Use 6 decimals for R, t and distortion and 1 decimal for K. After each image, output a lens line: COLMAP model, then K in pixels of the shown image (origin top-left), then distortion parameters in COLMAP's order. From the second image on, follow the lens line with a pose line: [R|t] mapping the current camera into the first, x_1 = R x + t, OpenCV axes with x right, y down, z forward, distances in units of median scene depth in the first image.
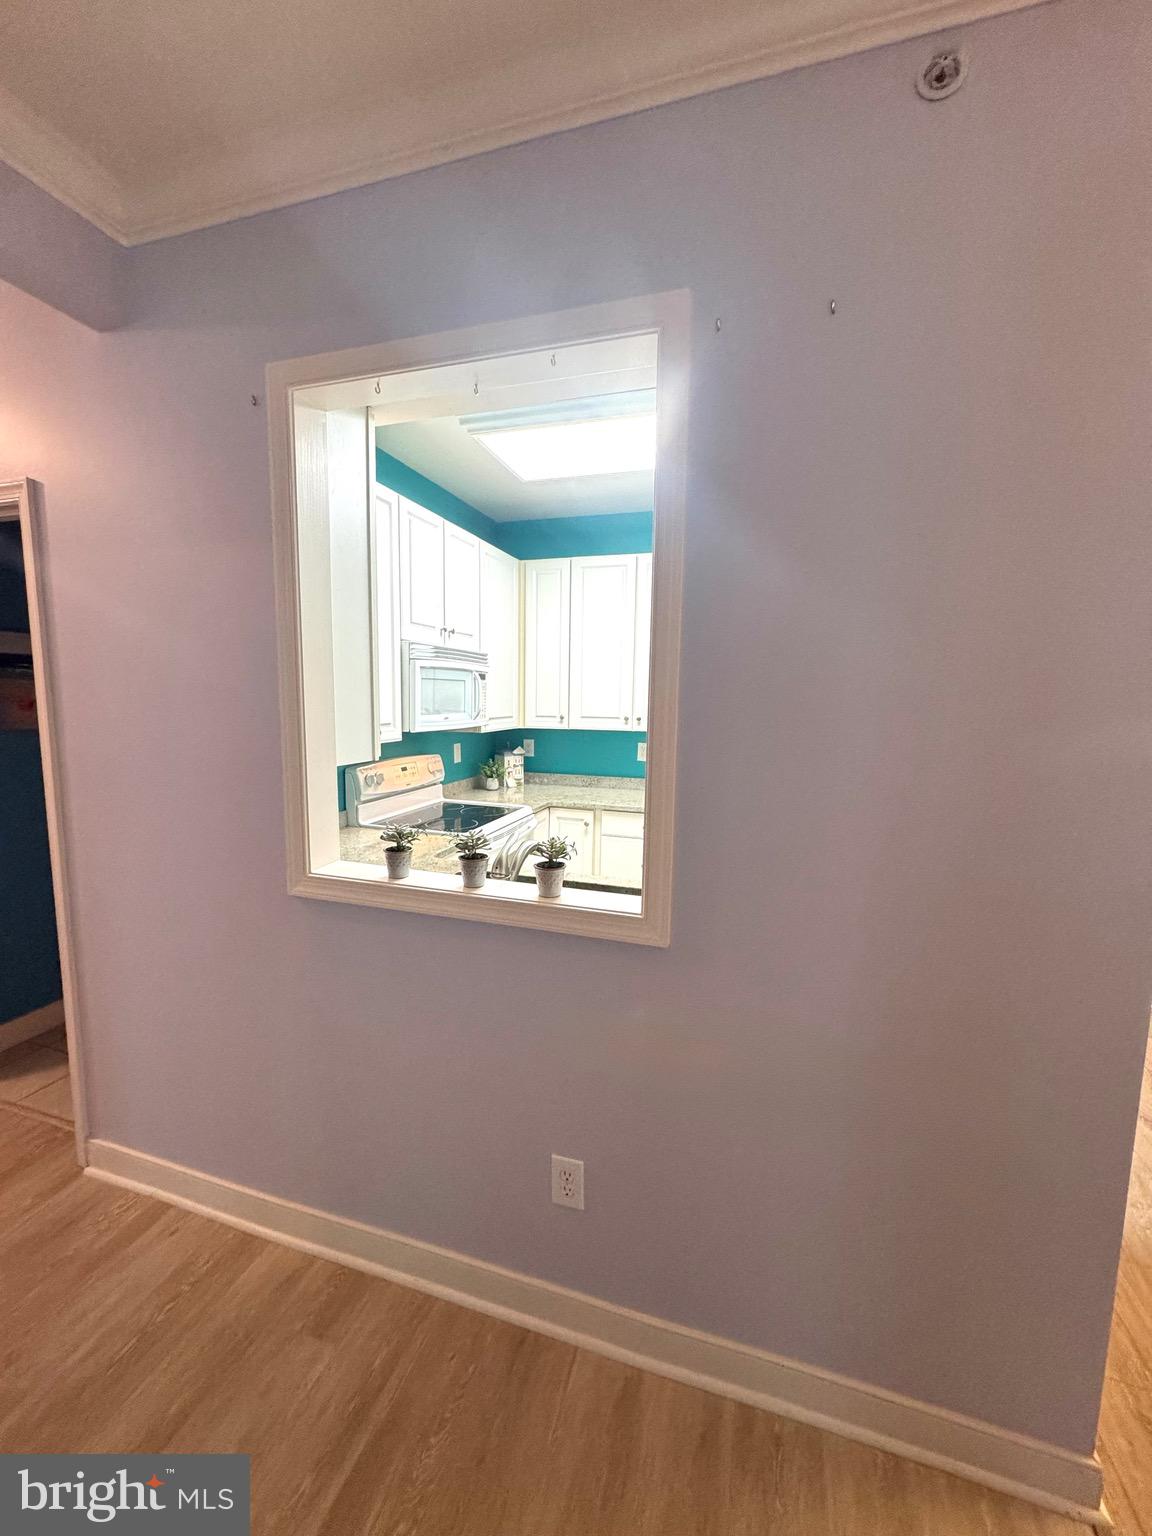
lens RADIAL K [[611.5, 0, 576.0], [0, 611.5, 768.0], [0, 0, 1]] dist [-0.003927, 0.000504]
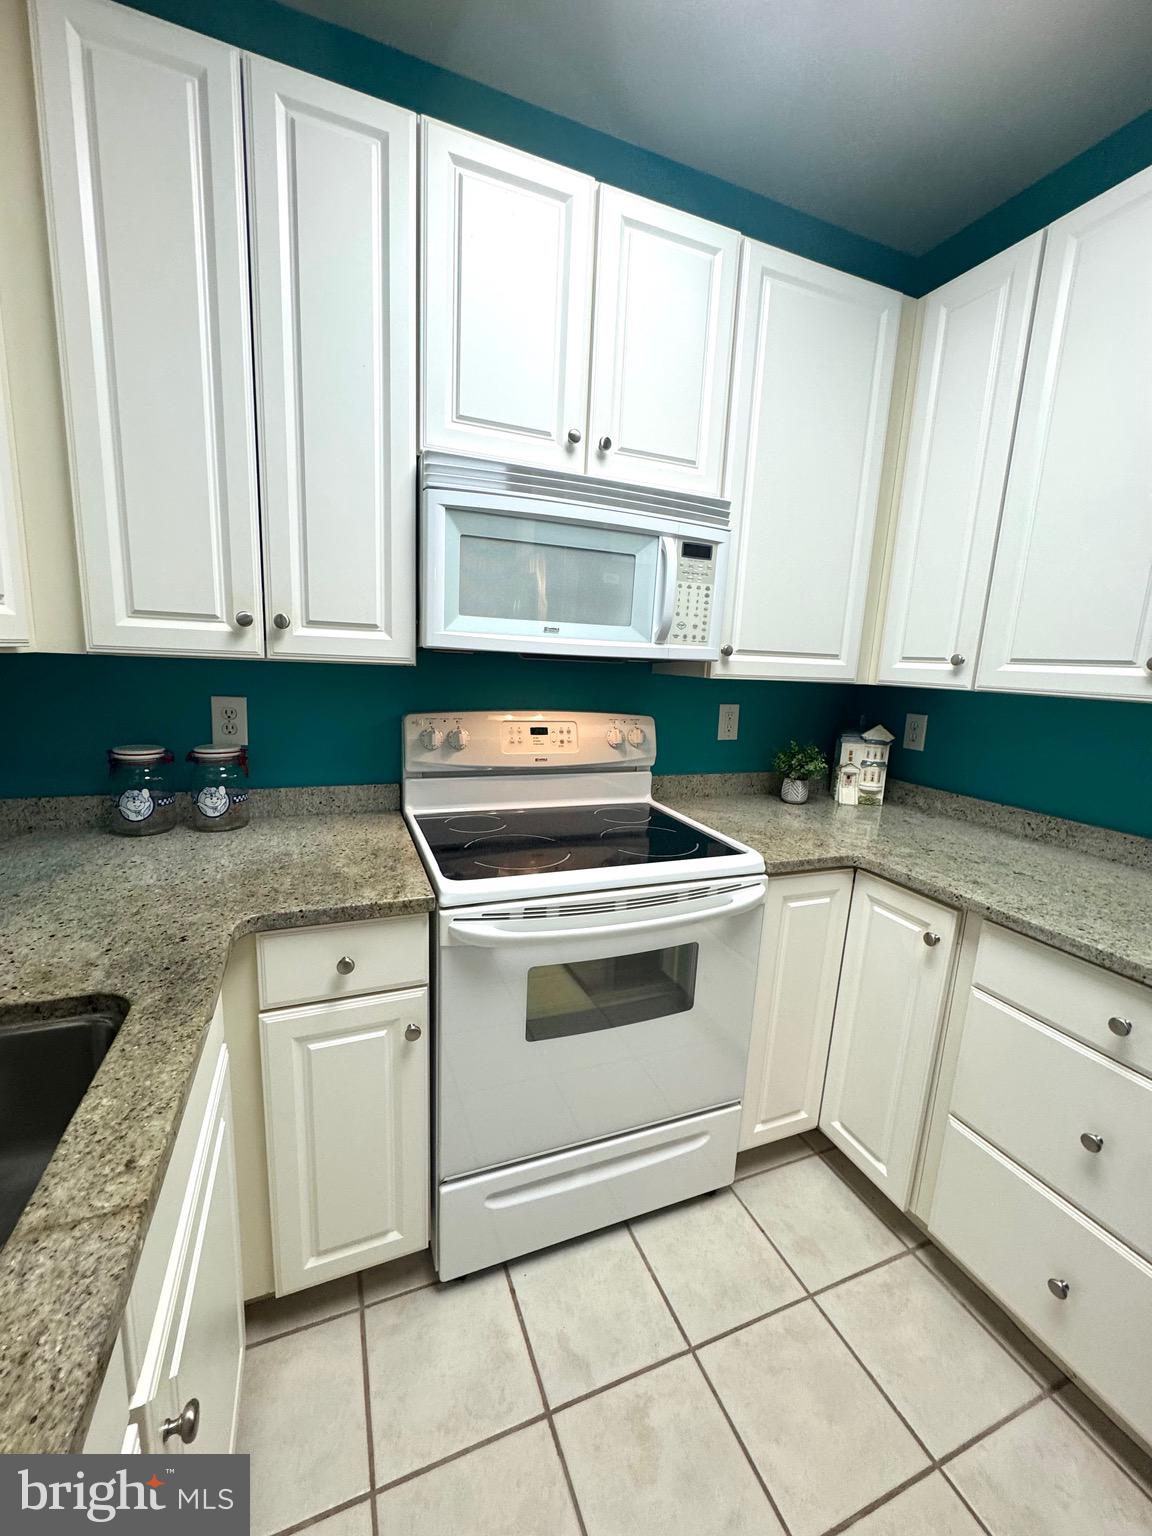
lens RADIAL K [[611.5, 0, 576.0], [0, 611.5, 768.0], [0, 0, 1]] dist [-0.003927, 0.000504]
pose [[0.635239, 0.152034, -0.757203, 0.146318], [-0.128270, 0.987585, 0.090681, -0.017644], [0.761589, 0.039522, 0.646854, 0.596279]]
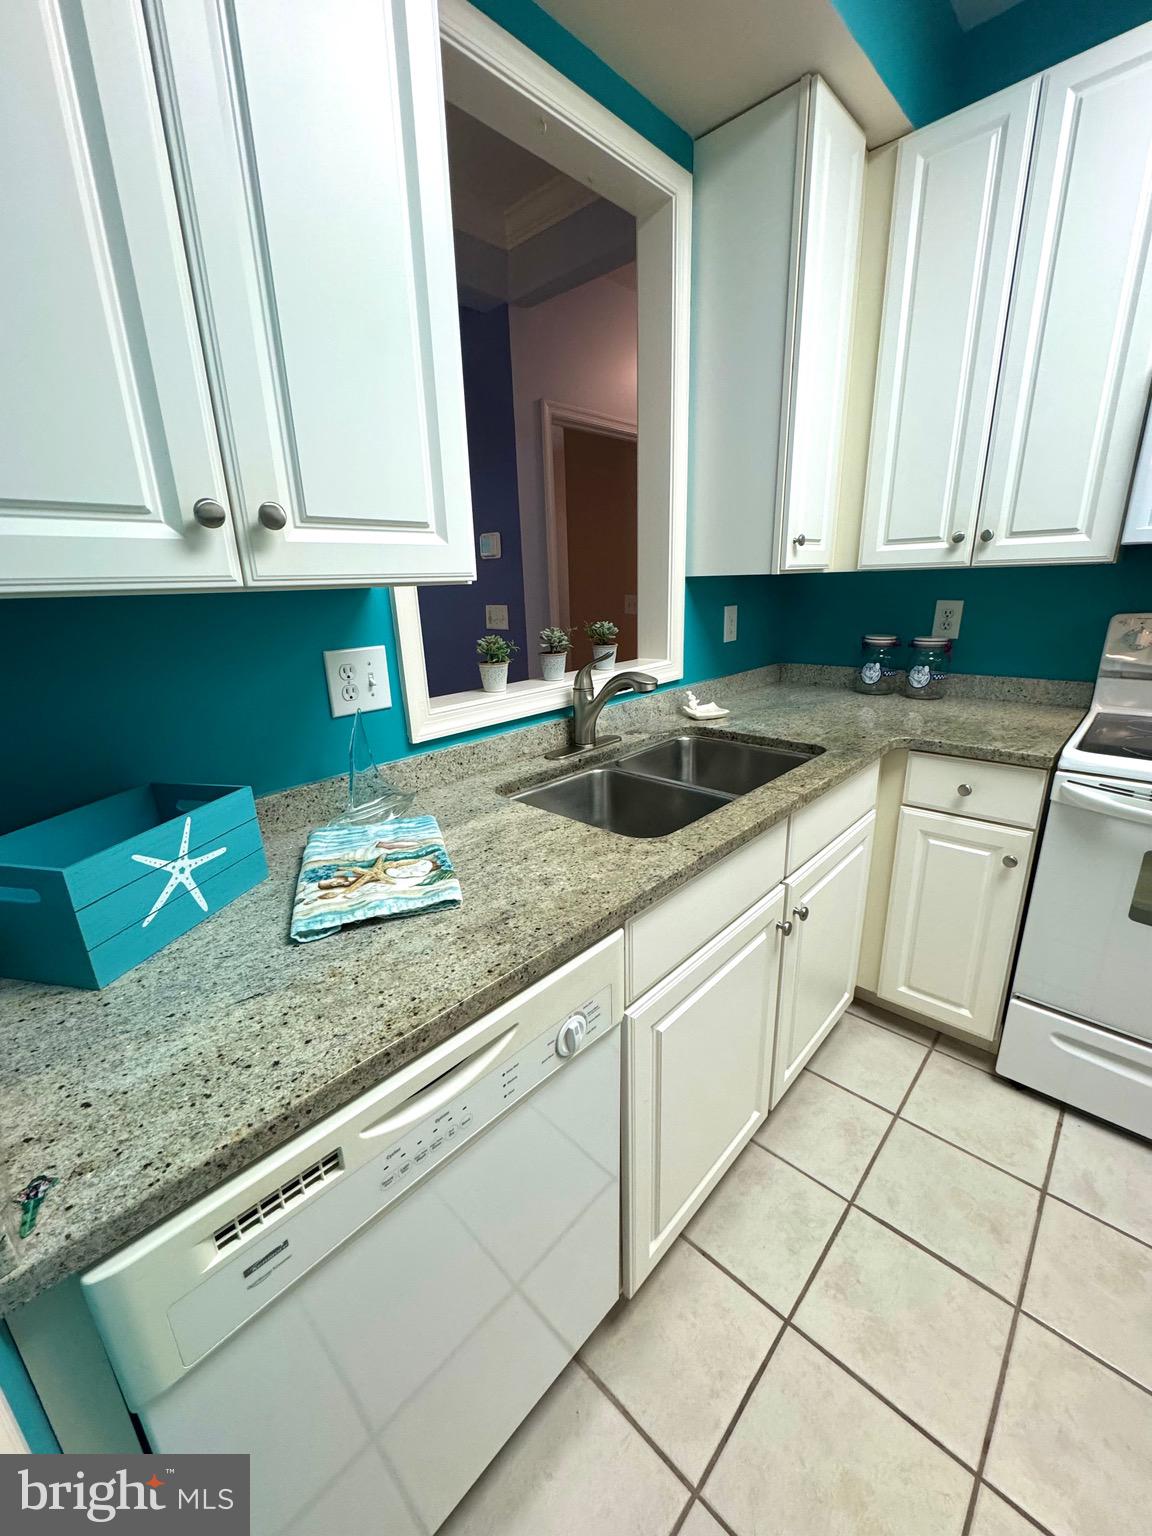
lens RADIAL K [[611.5, 0, 576.0], [0, 611.5, 768.0], [0, 0, 1]] dist [-0.003927, 0.000504]
pose [[-0.442066, 0.264511, -0.857095, 0.334019], [-0.080379, 0.940006, 0.331555, -0.010359], [0.893374, 0.215462, -0.394284, 0.632864]]
